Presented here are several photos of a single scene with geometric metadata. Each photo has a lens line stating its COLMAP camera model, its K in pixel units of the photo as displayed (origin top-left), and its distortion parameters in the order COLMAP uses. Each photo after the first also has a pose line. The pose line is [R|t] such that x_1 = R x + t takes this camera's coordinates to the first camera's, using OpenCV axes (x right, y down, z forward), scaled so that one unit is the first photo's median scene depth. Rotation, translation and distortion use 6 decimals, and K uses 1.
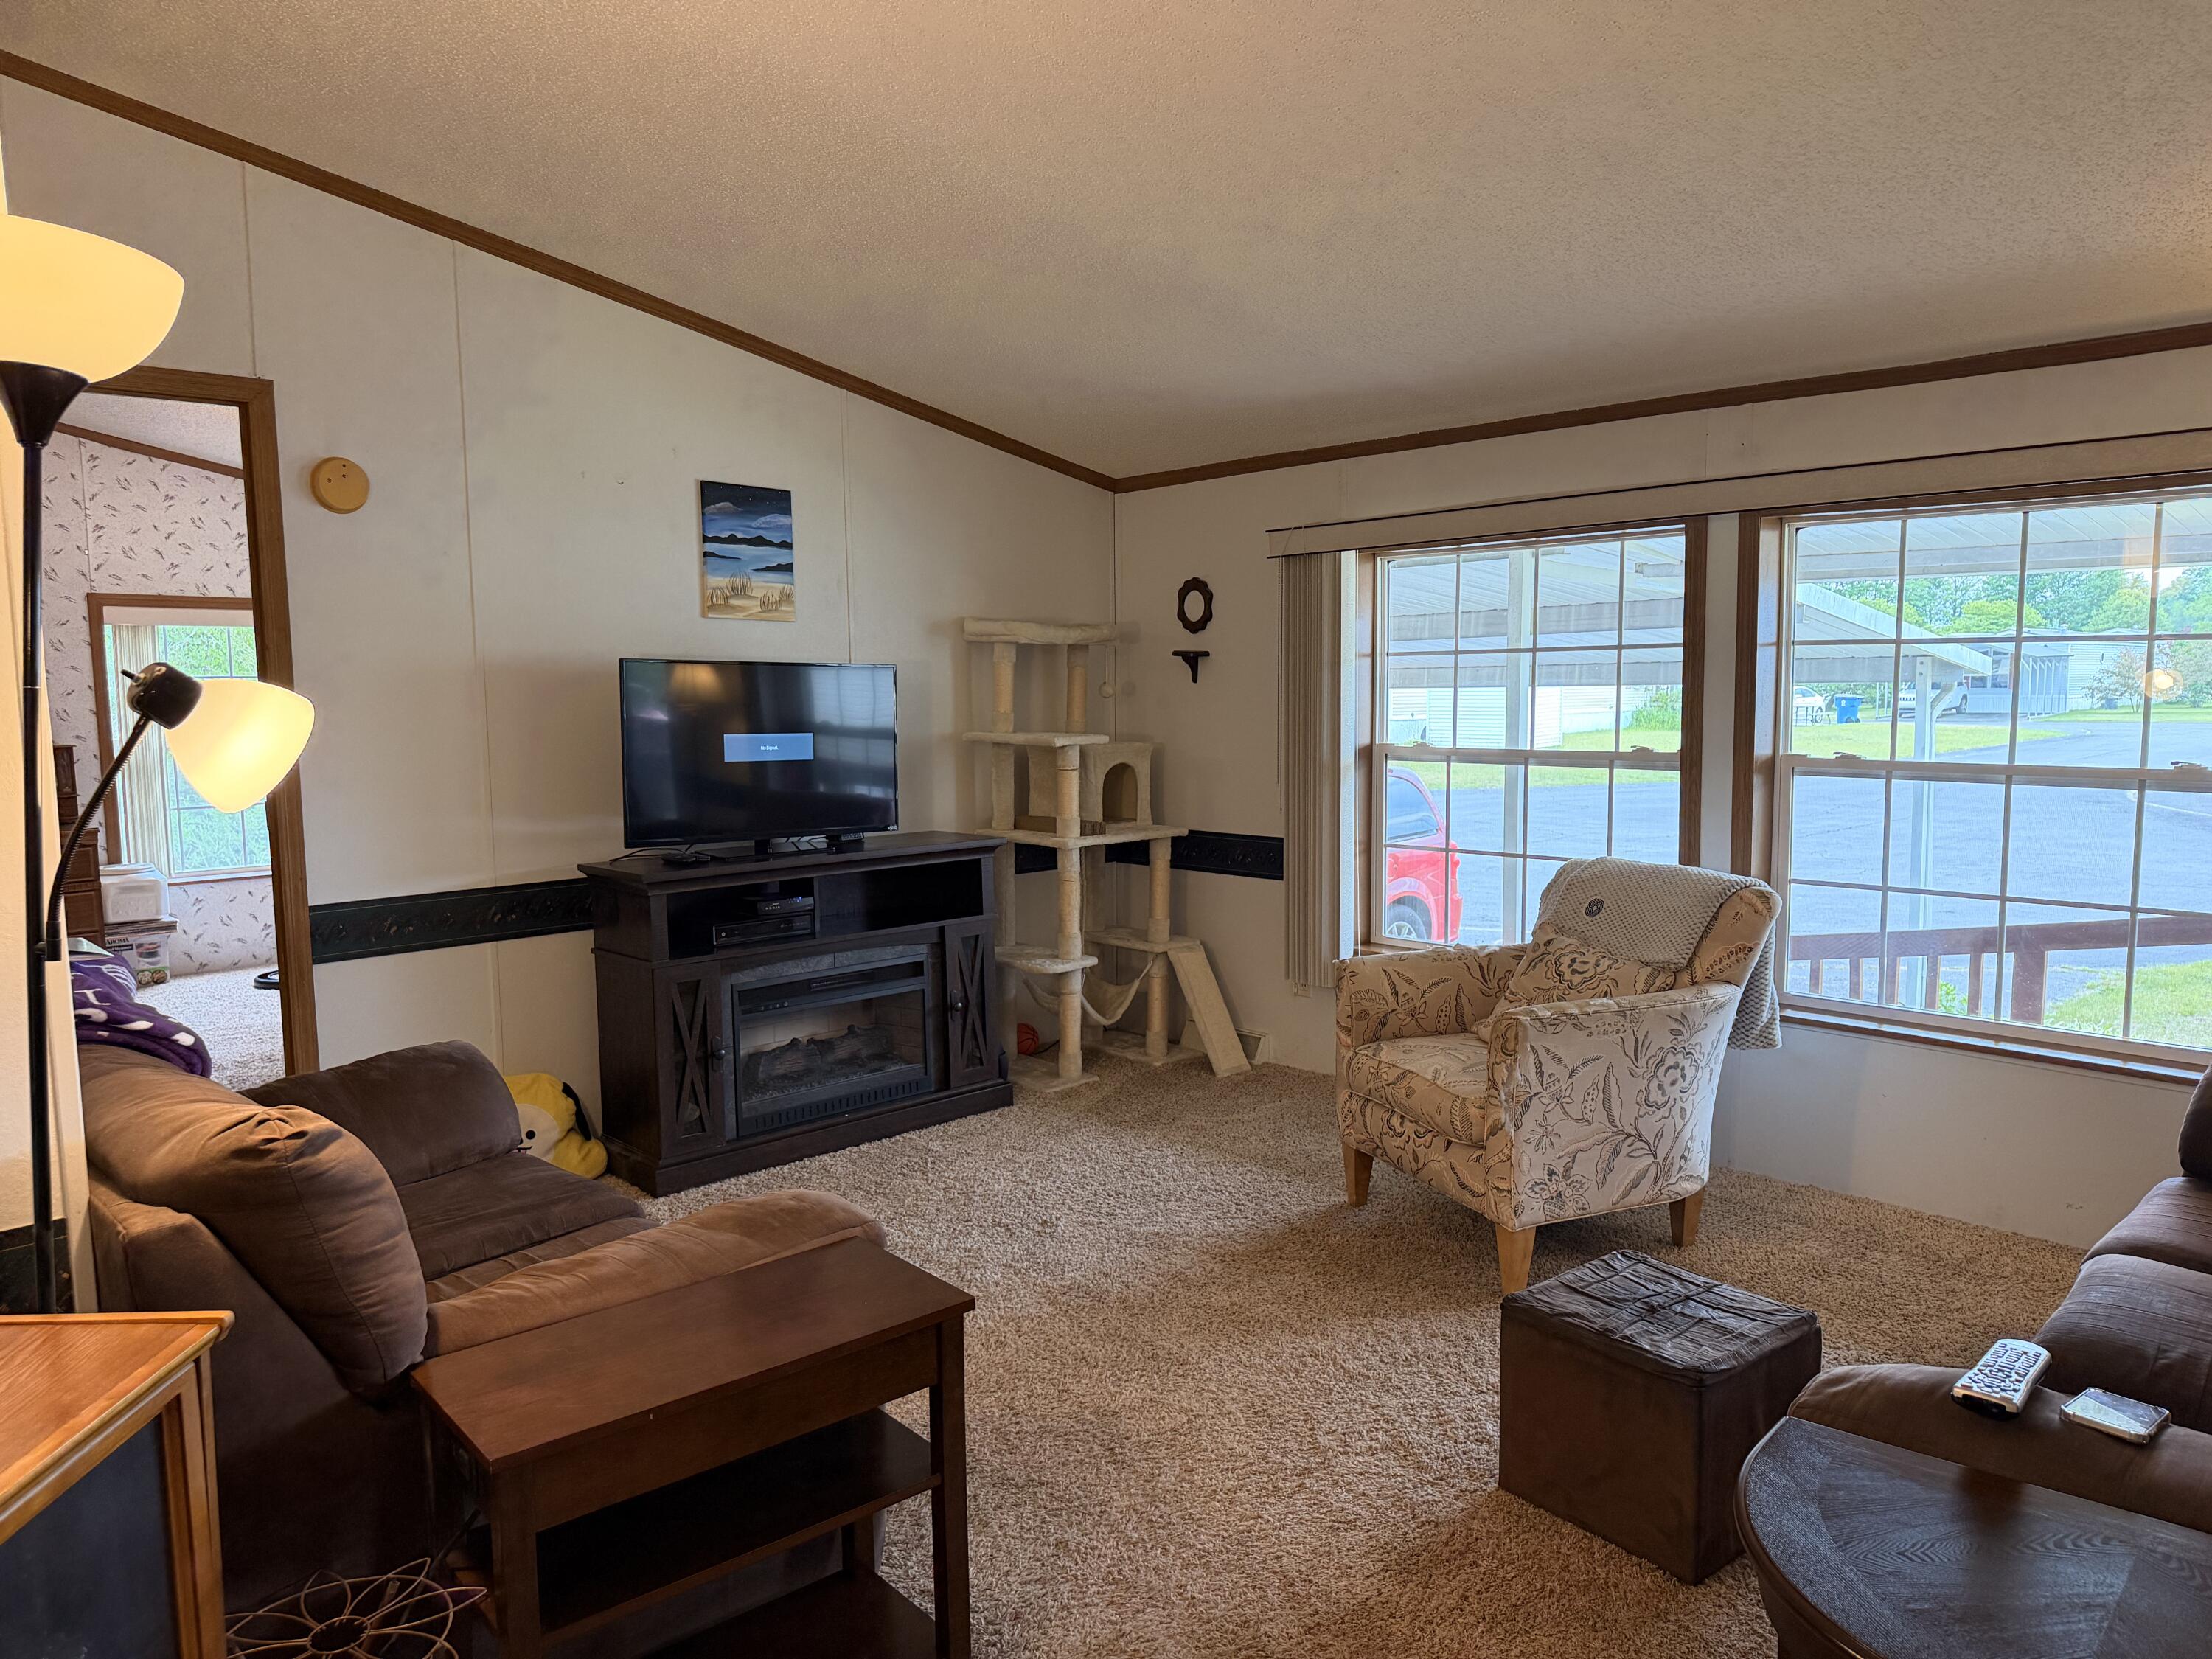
lens RADIAL K [[1535.6, 0, 1089.7], [0, 1535.6, 823.0], [0, 0, 1]] dist [0.050870, -0.042526]
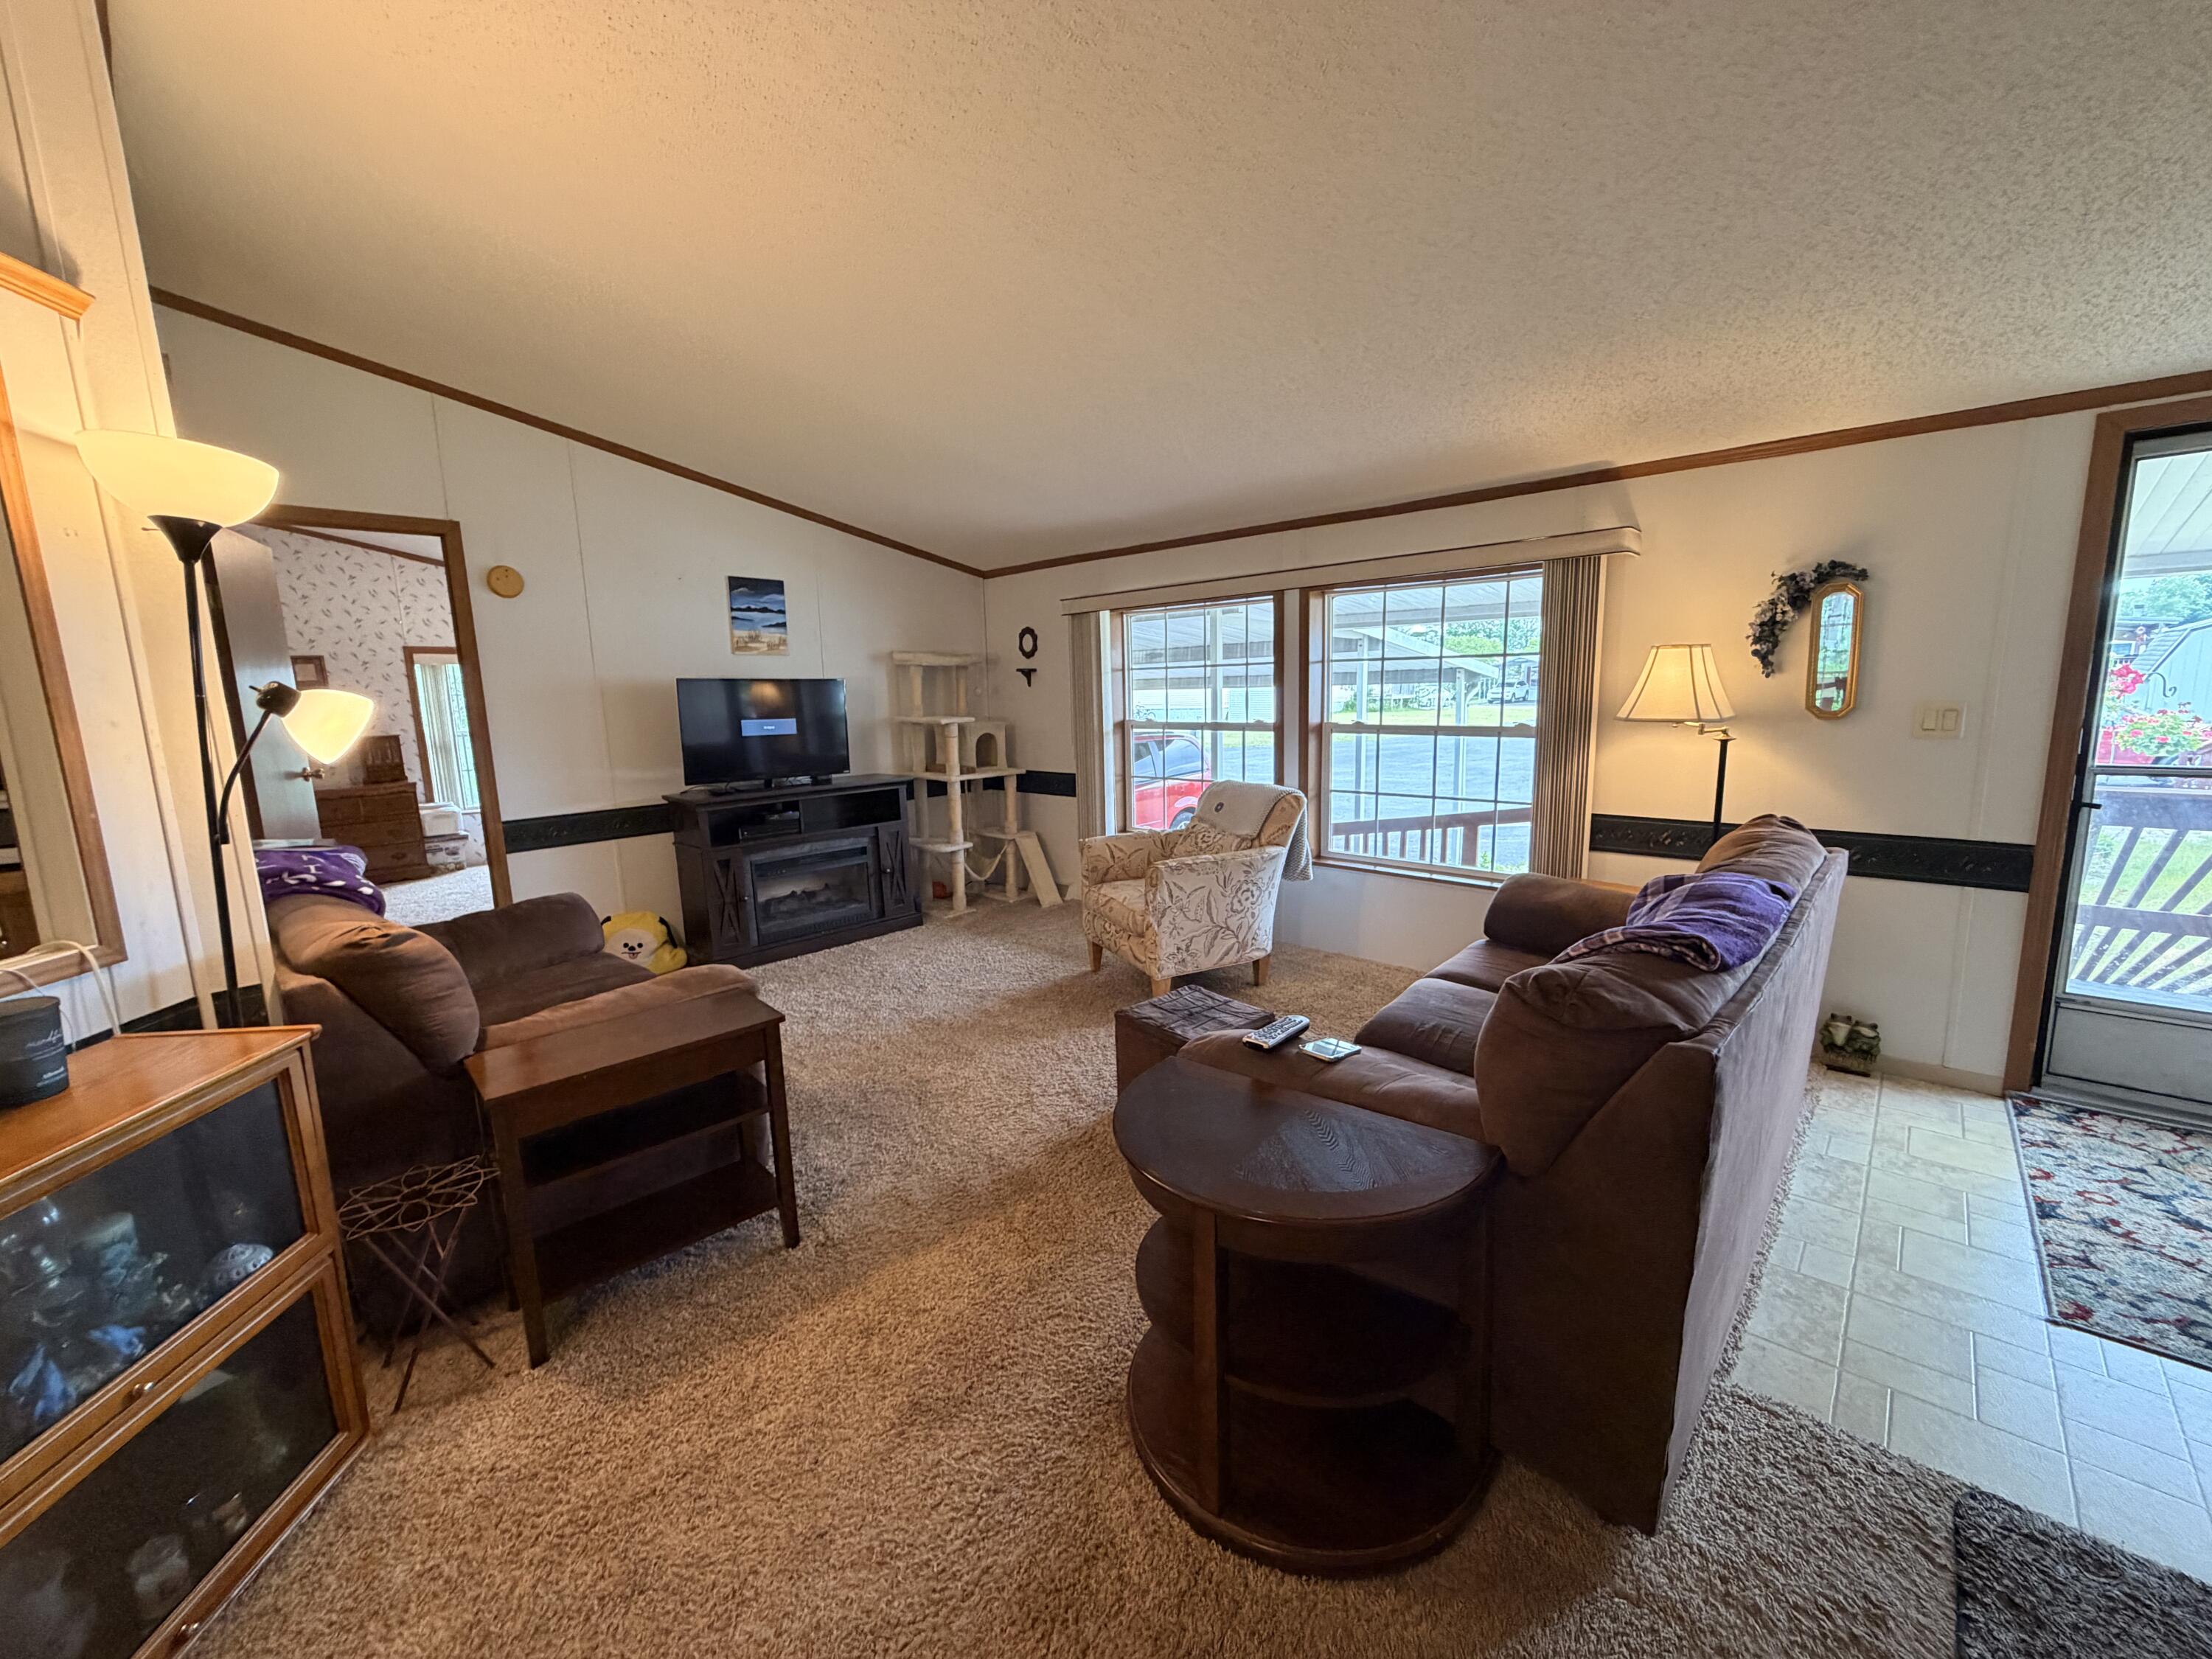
lens RADIAL K [[880.2, 0, 1094.9], [0, 880.2, 824.0], [0, 0, 1]] dist [-0.002420, 0.000160]
pose [[0.998697, -0.022237, 0.045942, 0.328320], [0.019428, 0.997967, 0.060701, 0.021485], [-0.047198, -0.059730, 0.997098, -0.093711]]
